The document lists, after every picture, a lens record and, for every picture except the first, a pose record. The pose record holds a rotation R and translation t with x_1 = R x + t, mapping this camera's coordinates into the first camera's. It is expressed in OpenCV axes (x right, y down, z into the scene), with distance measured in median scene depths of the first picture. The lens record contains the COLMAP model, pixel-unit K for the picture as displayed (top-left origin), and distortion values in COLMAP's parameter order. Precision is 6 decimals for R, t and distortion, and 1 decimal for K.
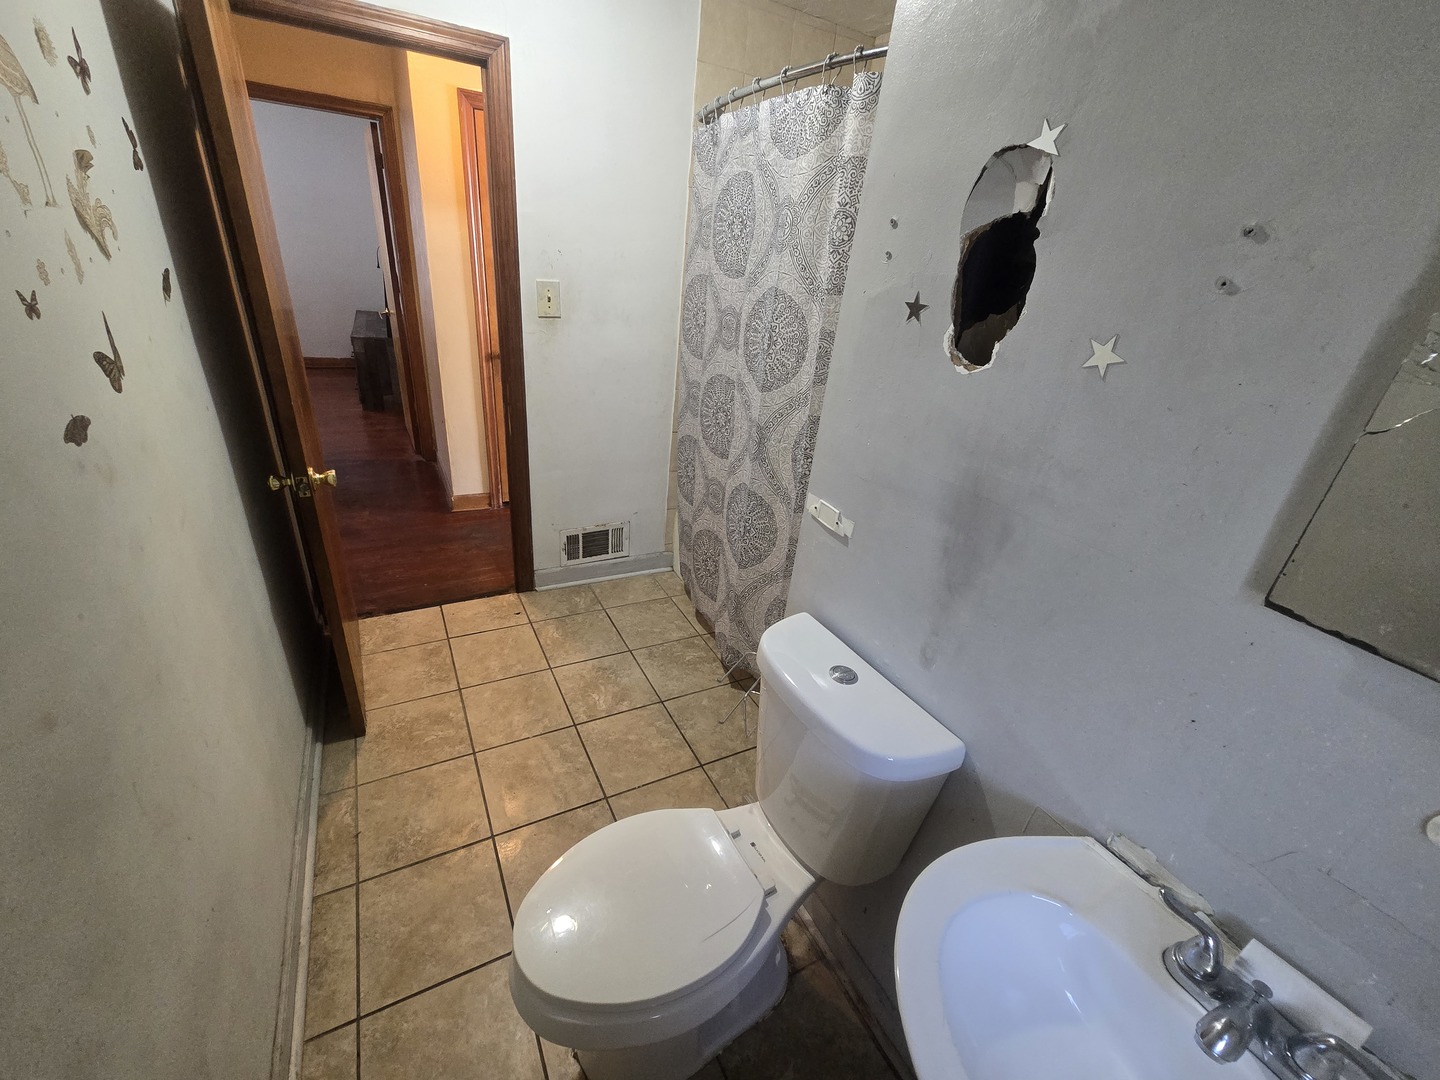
lens RADIAL K [[587.6, 0, 715.1], [0, 587.6, 546.4], [0, 0, 1]] dist [-0.011277, 0.004924]
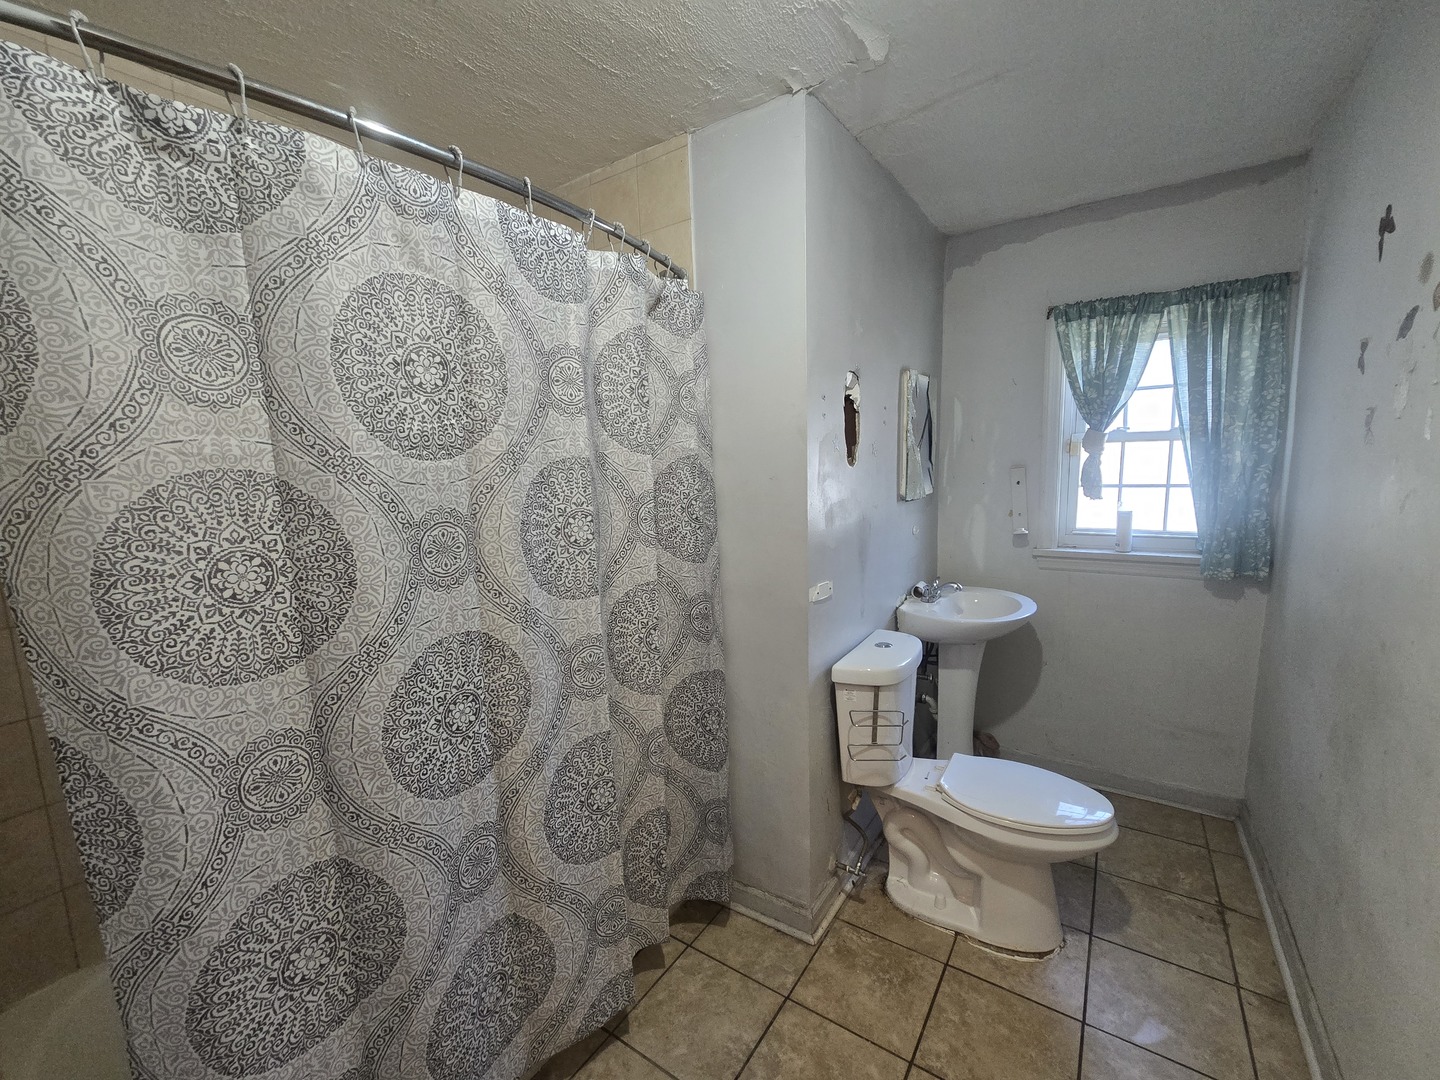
lens RADIAL K [[587.6, 0, 715.1], [0, 587.6, 546.4], [0, 0, 1]] dist [-0.011277, 0.004924]
pose [[-0.453336, -0.204102, 0.867657, -0.569468], [0.393463, 0.827632, 0.400265, -0.519724], [-0.799796, 0.522845, -0.294889, 1.024365]]
